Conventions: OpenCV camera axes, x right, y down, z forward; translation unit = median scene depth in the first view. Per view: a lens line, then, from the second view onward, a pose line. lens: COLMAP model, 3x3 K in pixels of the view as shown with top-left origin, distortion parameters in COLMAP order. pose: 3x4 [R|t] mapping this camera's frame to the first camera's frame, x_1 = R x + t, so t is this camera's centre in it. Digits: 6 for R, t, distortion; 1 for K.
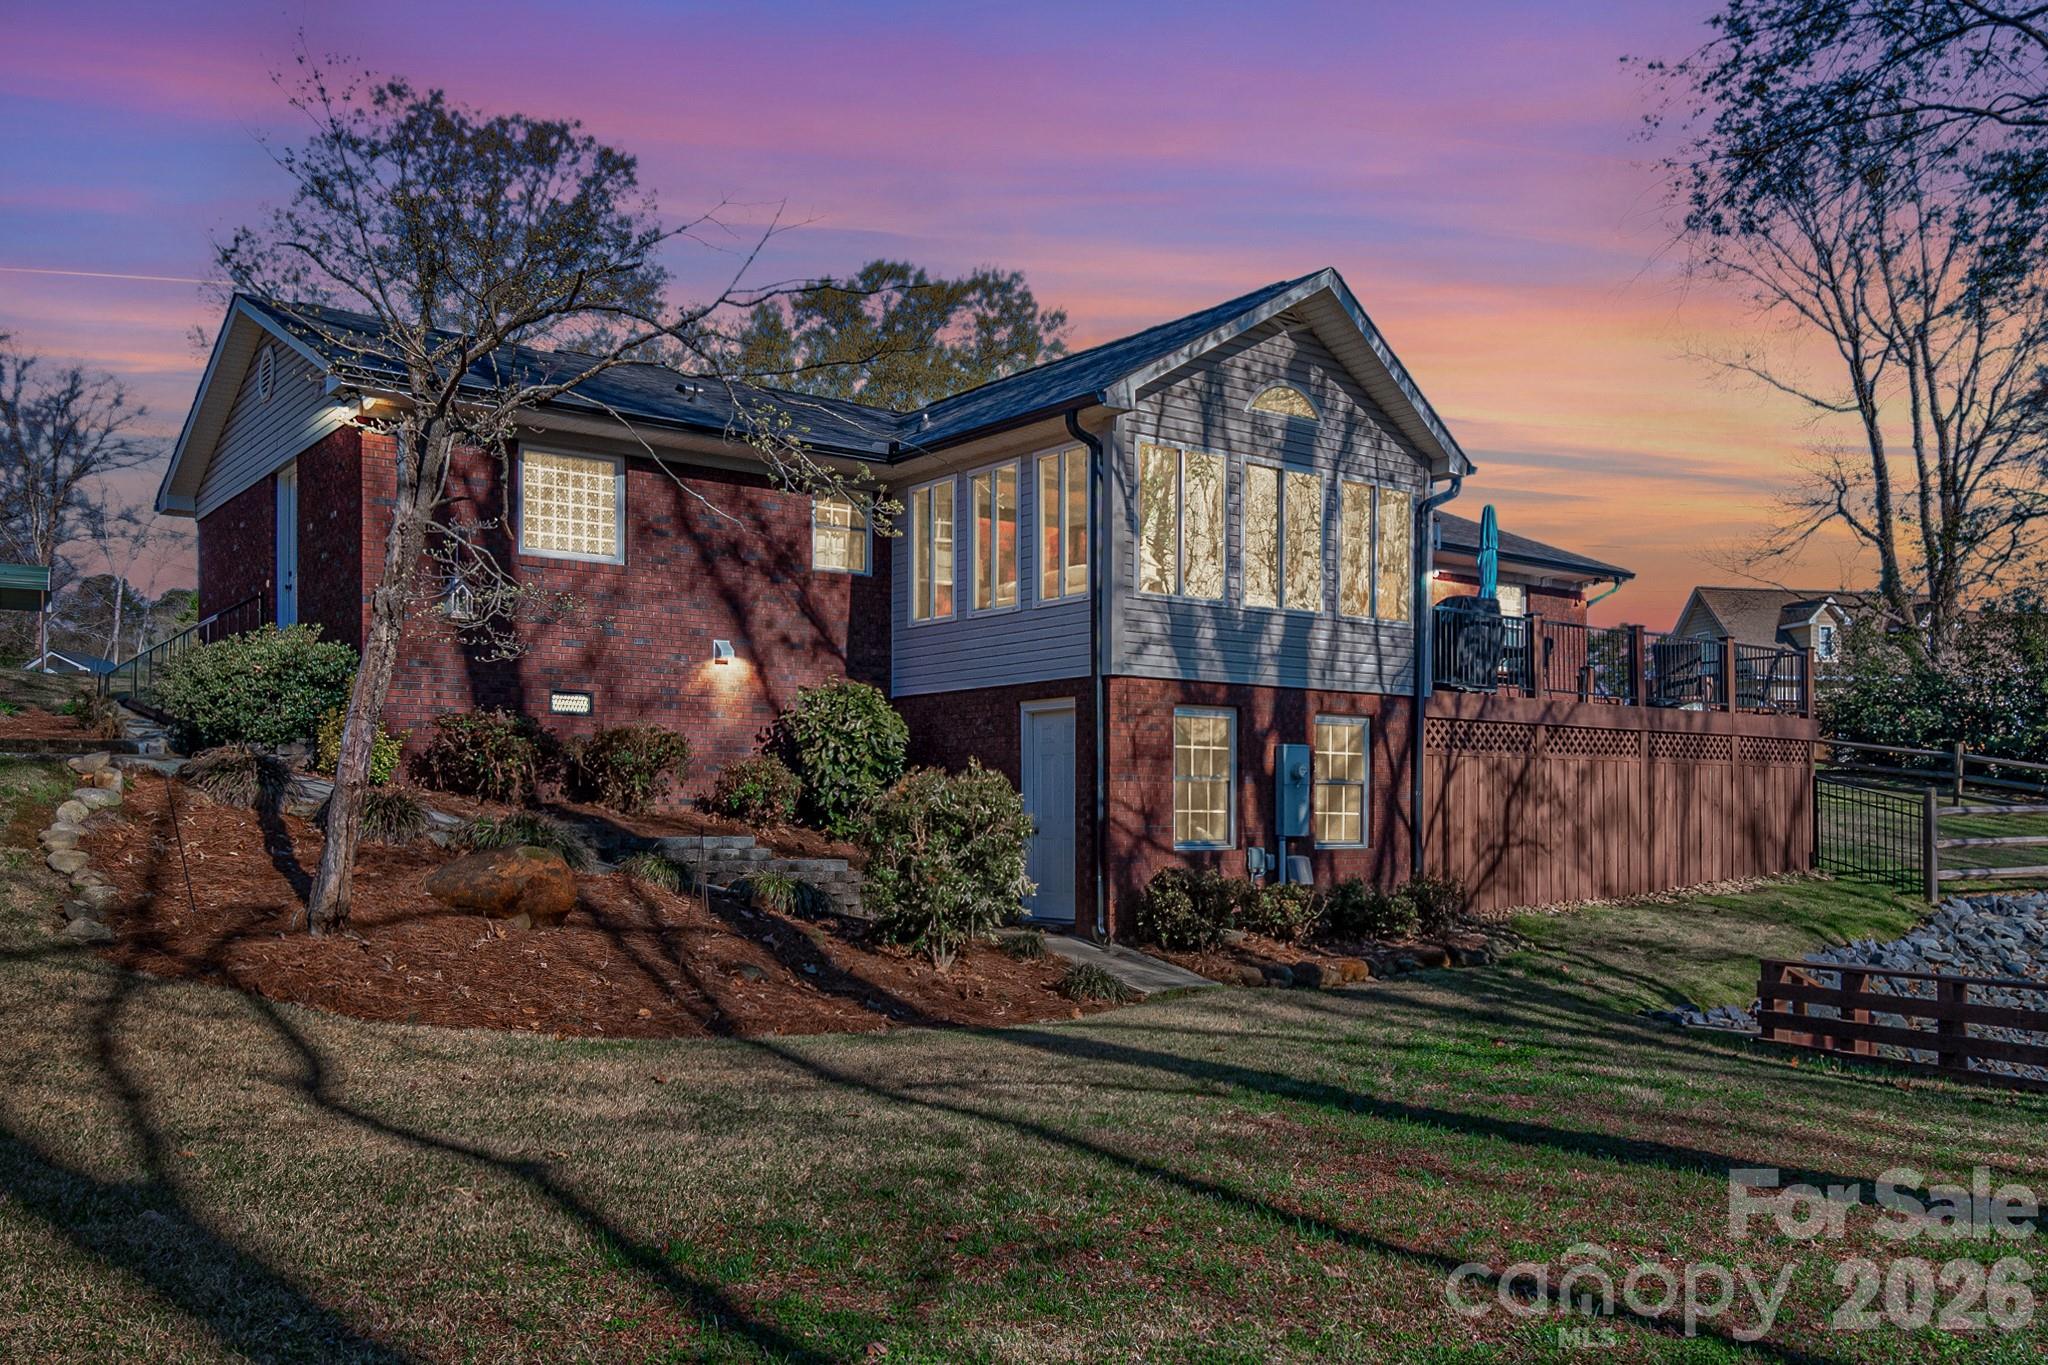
lens RADIAL K [[1607.6, 0, 1080.1], [0, 1607.6, 812.5], [0, 0, 1]] dist [-0.006669, 0.007312]
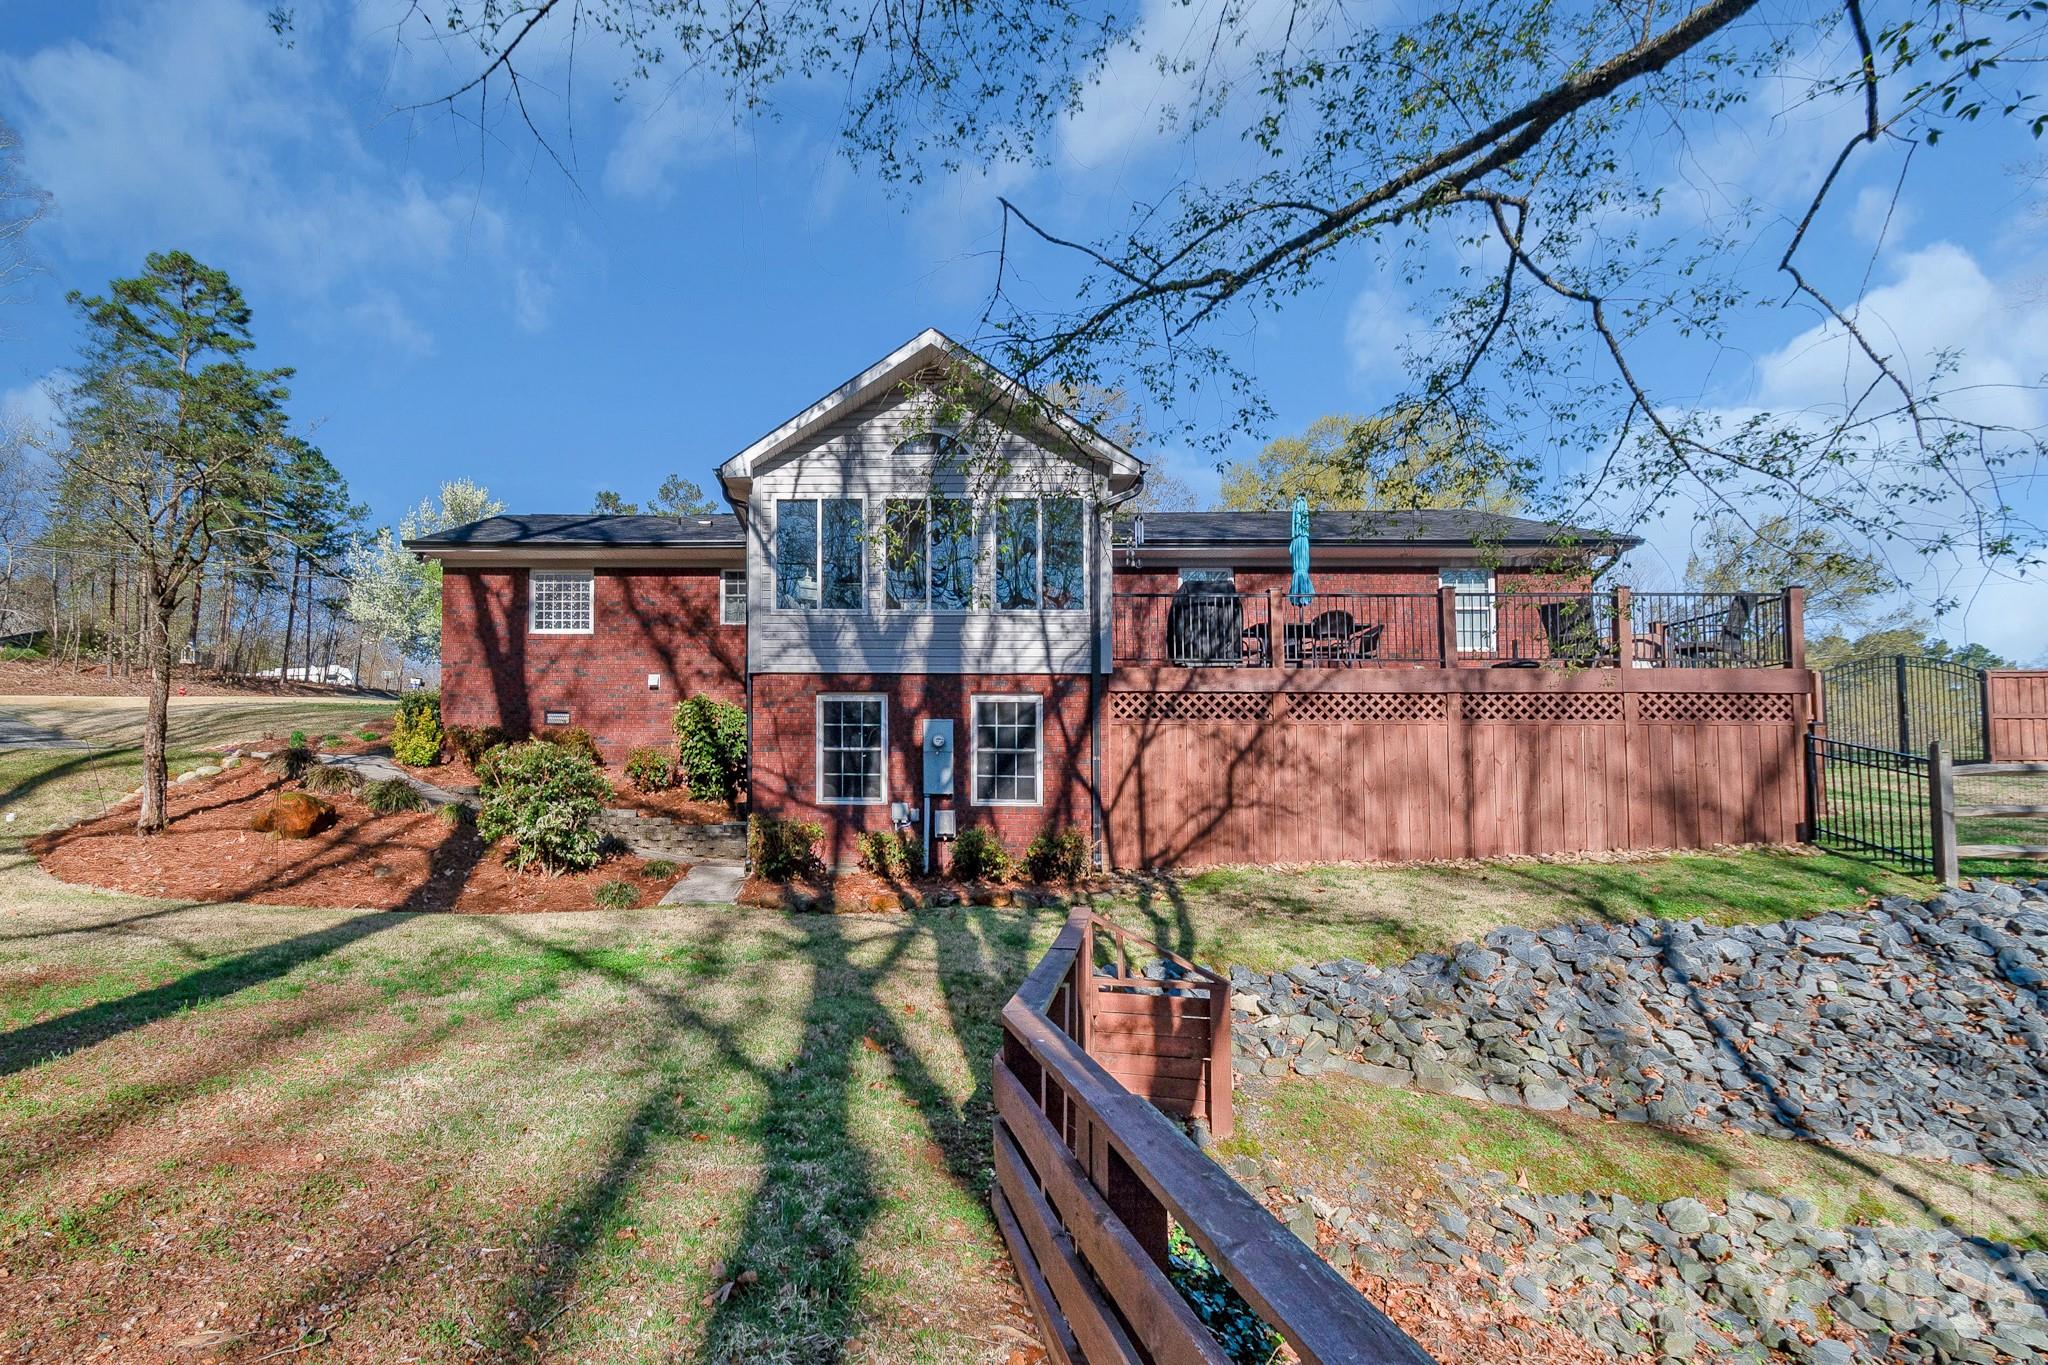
lens RADIAL K [[1003.5, 0, 917.4], [0, 1003.5, 765.6], [0, 0, 1]] dist [0.022480, 0.000368]
pose [[0.777200, -0.029845, -0.628546, 0.623777], [-0.002949, 0.998691, -0.051067, 0.032611], [0.629247, 0.041543, 0.776094, 0.414421]]
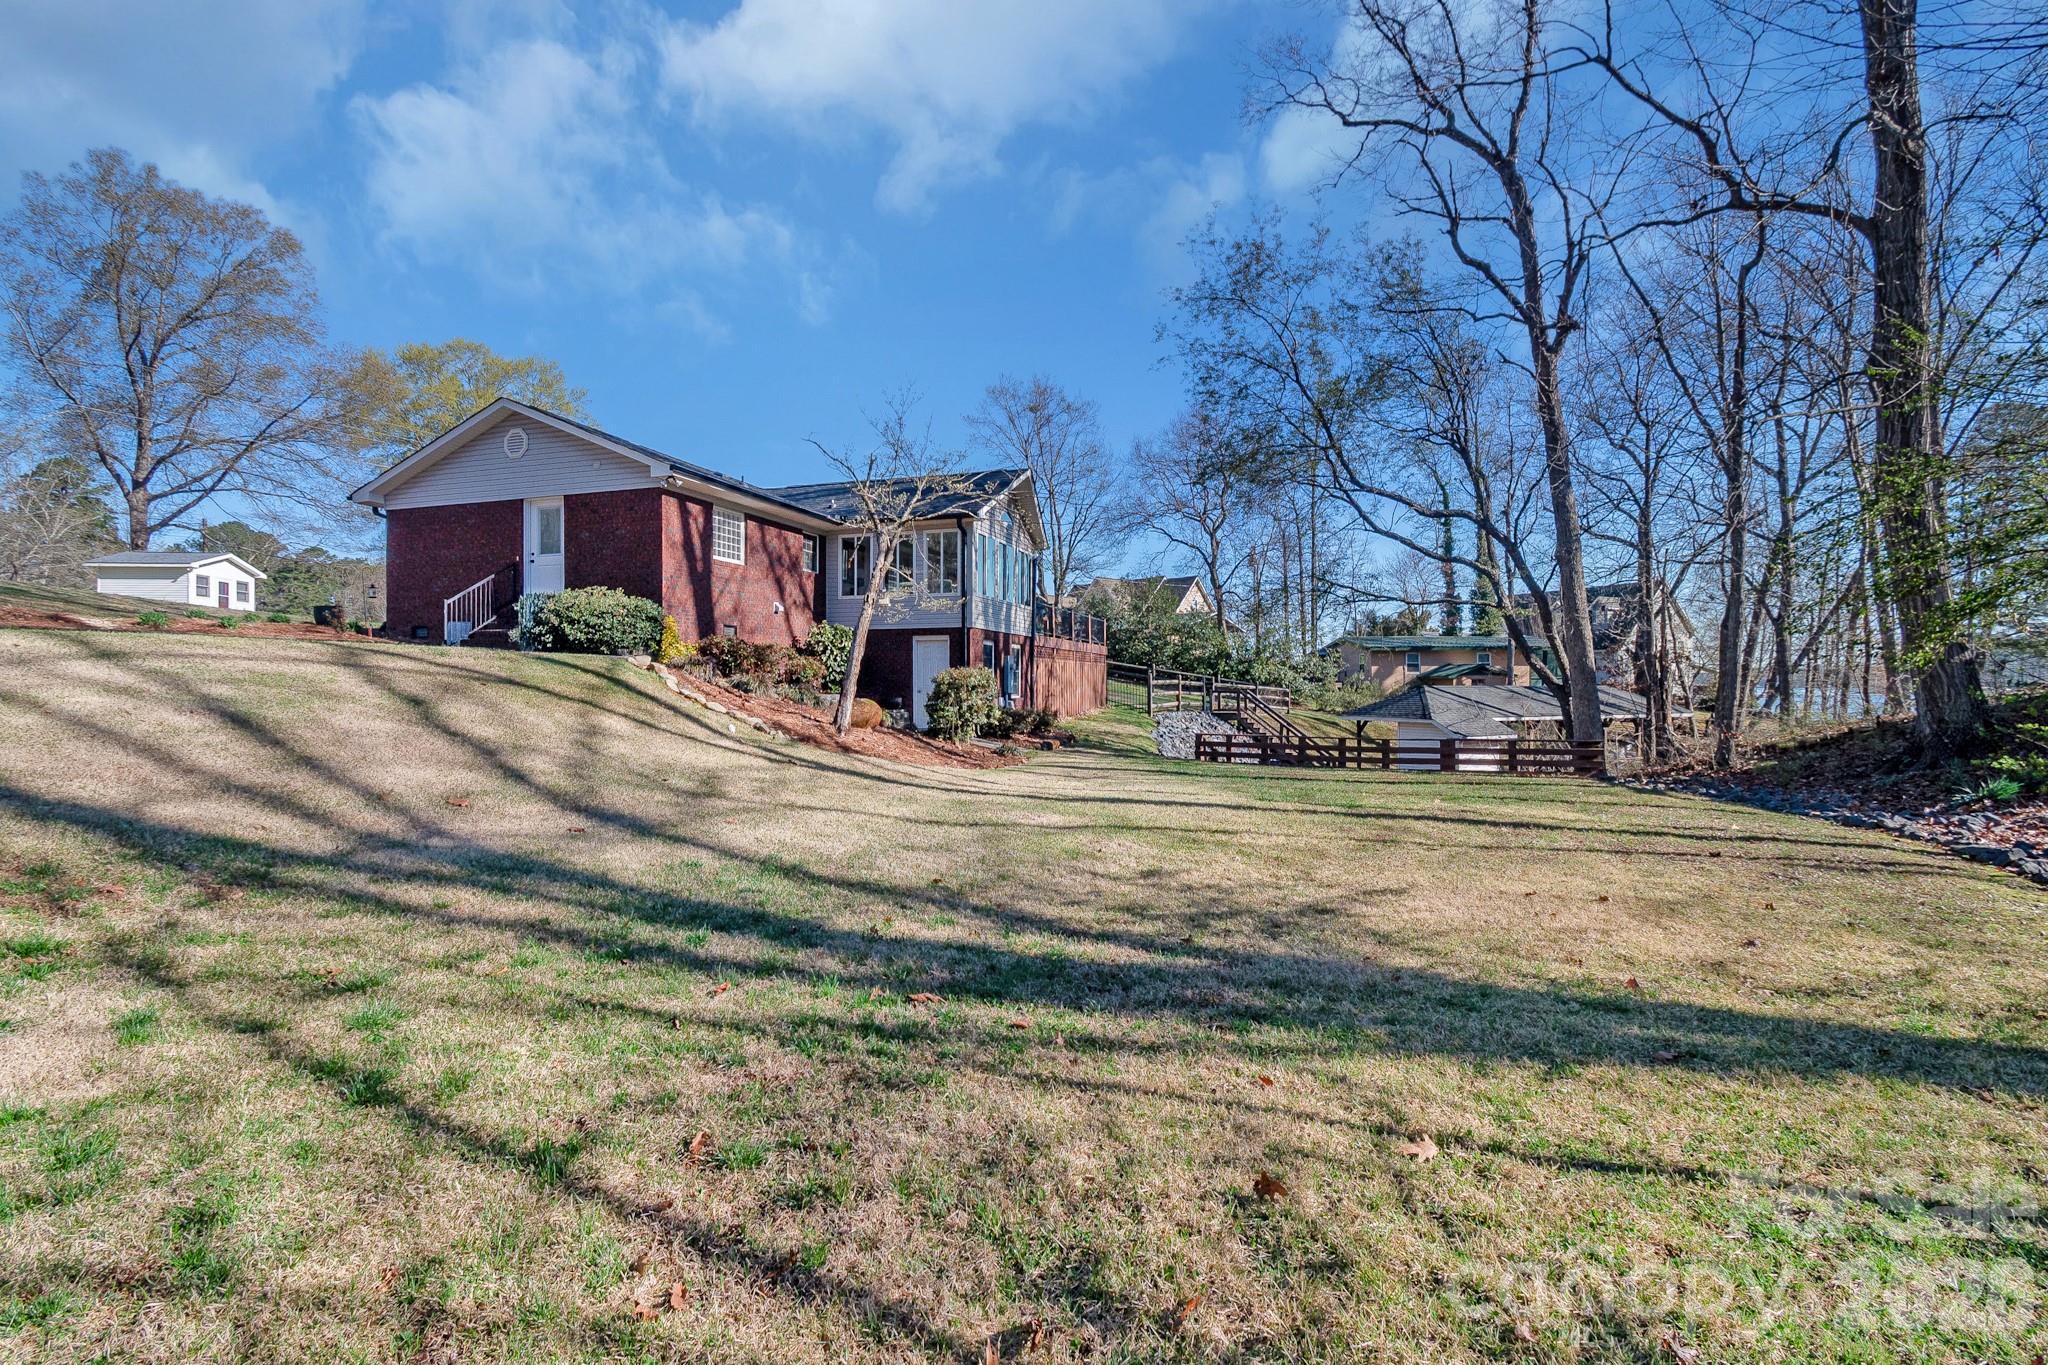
lens RADIAL K [[855.9, 0, 1013.4], [0, 855.9, 677.6], [0, 0, 1]] dist [-0.003213, 0.000184]
pose [[0.846825, 0.002967, 0.531864, -0.582037], [-0.001132, 0.999992, -0.003776, -0.003578], [-0.531871, 0.002596, 0.846821, -0.129712]]
